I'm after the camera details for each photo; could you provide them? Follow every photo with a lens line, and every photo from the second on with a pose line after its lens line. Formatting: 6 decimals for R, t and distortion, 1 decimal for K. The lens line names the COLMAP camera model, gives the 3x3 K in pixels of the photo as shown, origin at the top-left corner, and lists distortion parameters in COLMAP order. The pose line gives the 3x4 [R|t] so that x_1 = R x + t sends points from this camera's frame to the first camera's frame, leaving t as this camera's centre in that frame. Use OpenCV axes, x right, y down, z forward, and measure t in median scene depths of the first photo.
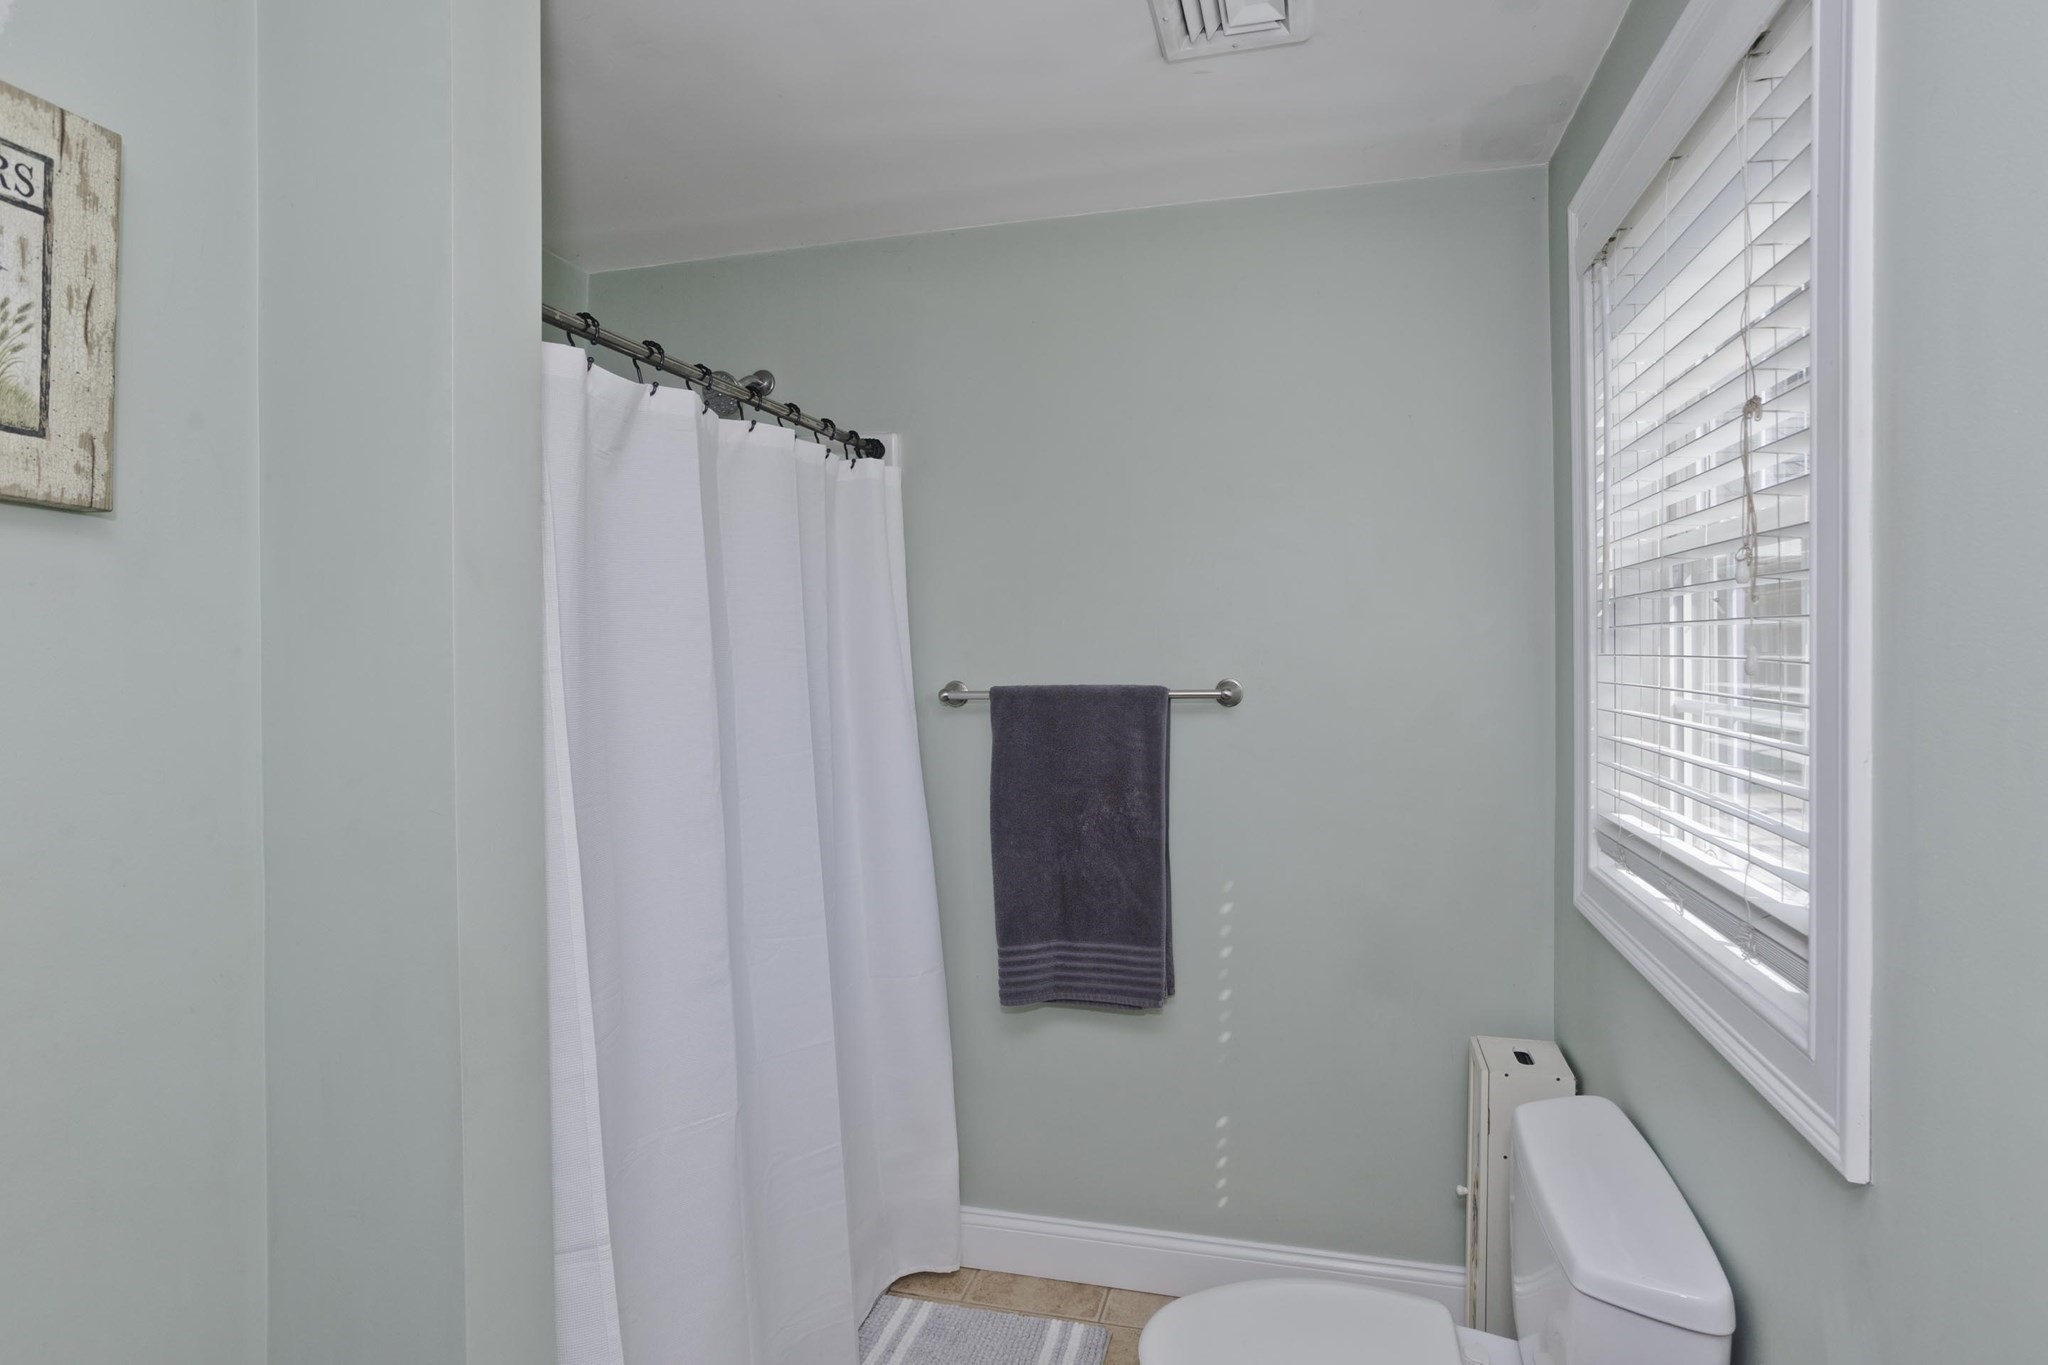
lens RADIAL K [[1109.6, 0, 1051.2], [0, 1109.6, 675.9], [0, 0, 1]] dist [-0.027754, 0.000920]
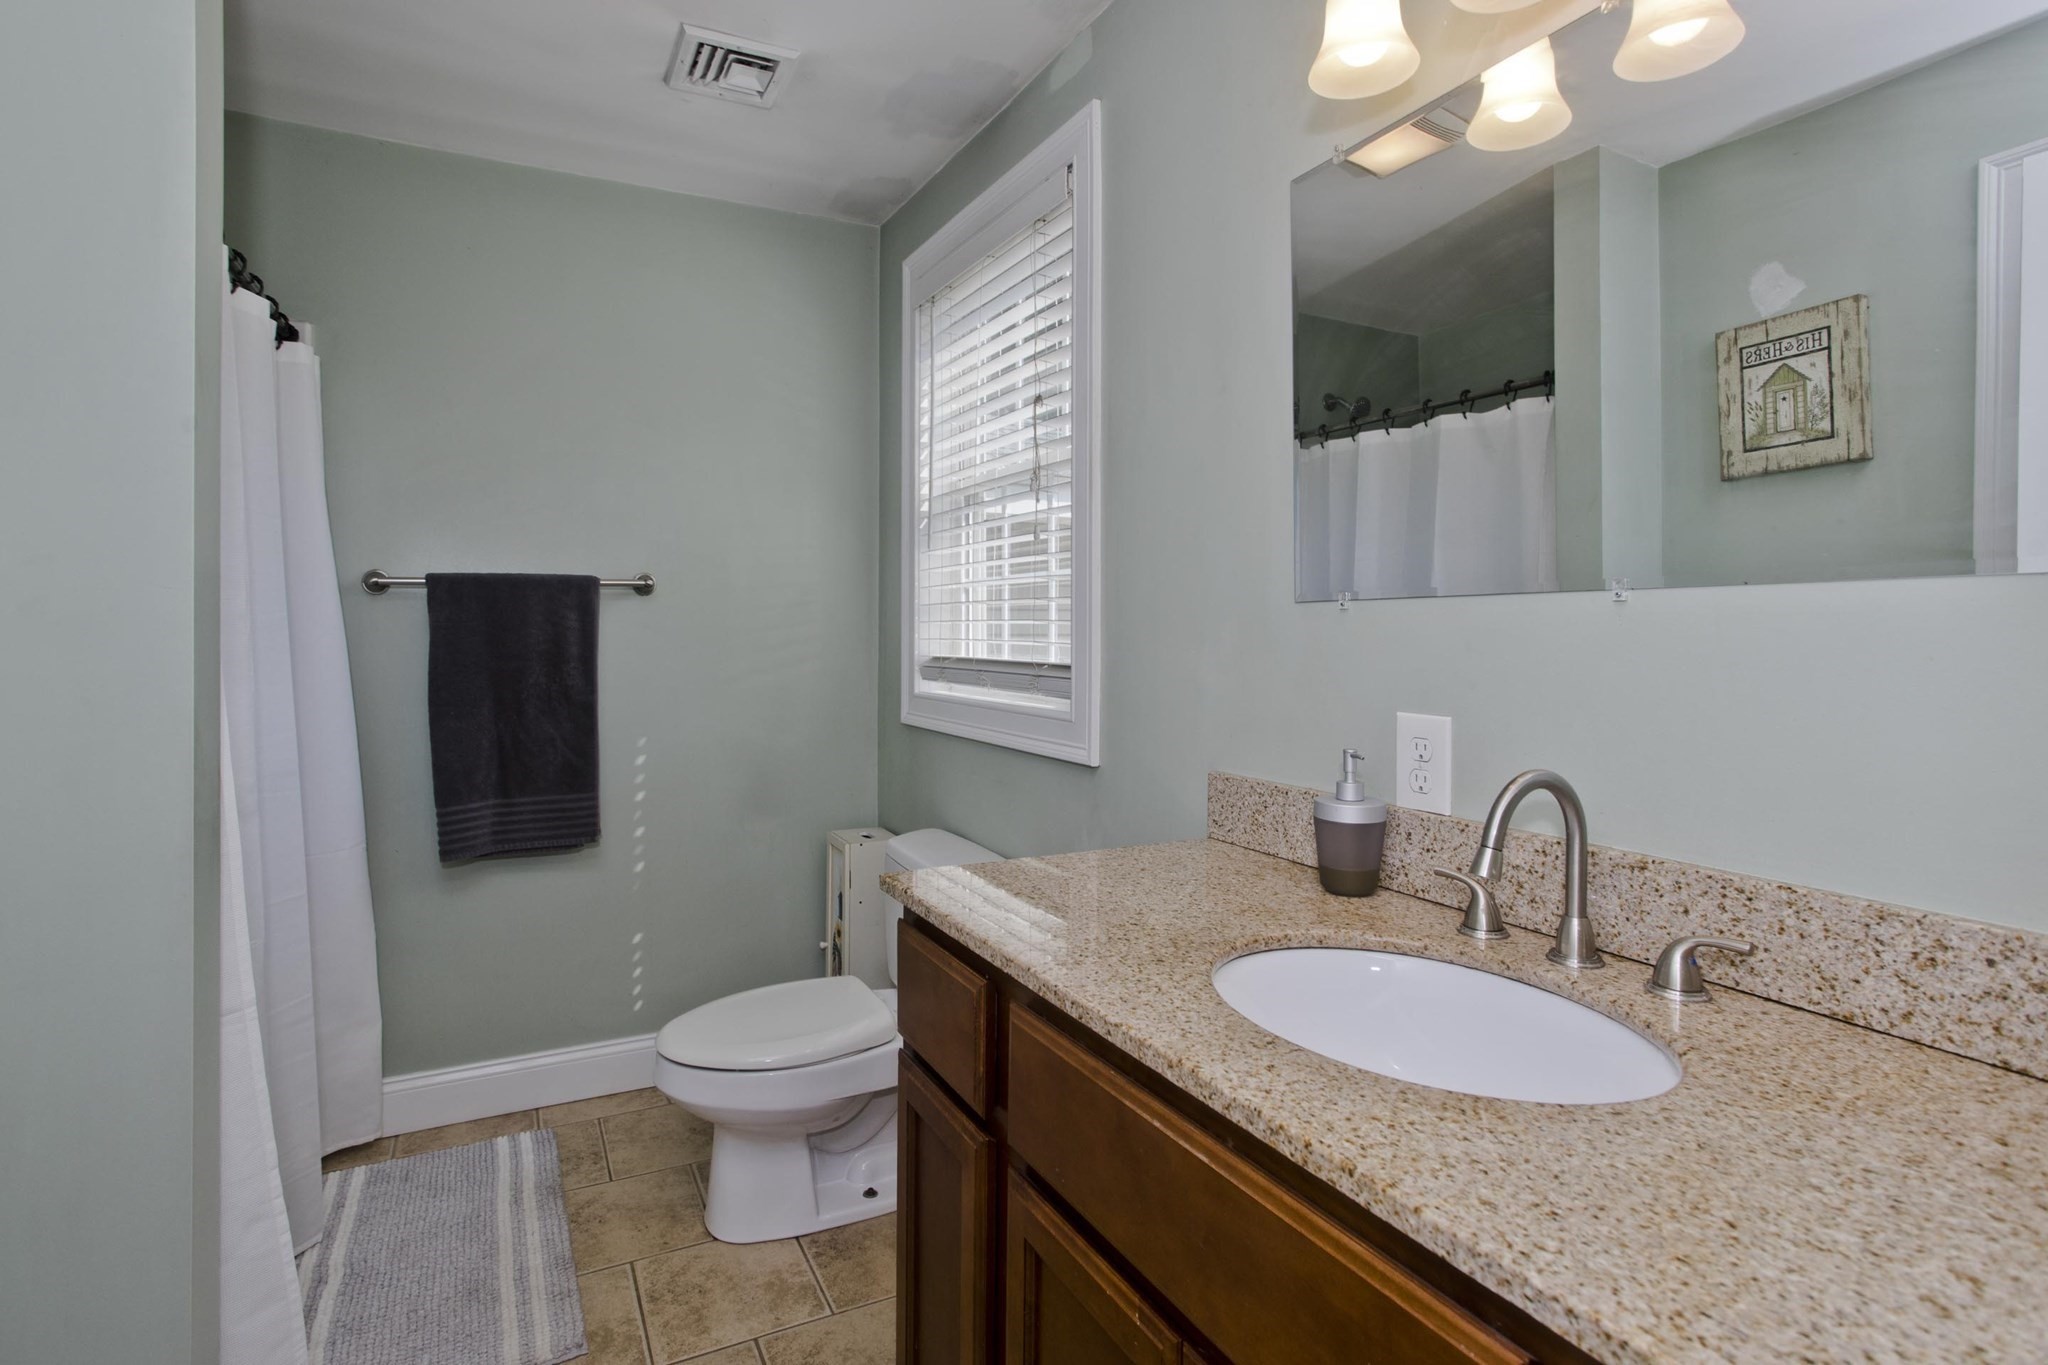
lens RADIAL K [[1109.6, 0, 1051.2], [0, 1109.6, 675.9], [0, 0, 1]] dist [-0.027754, 0.000920]
pose [[0.727919, -0.015805, 0.685481, -0.353978], [0.019534, 0.999807, 0.002308, 0.122271], [-0.685385, 0.011710, 0.728086, -0.214593]]
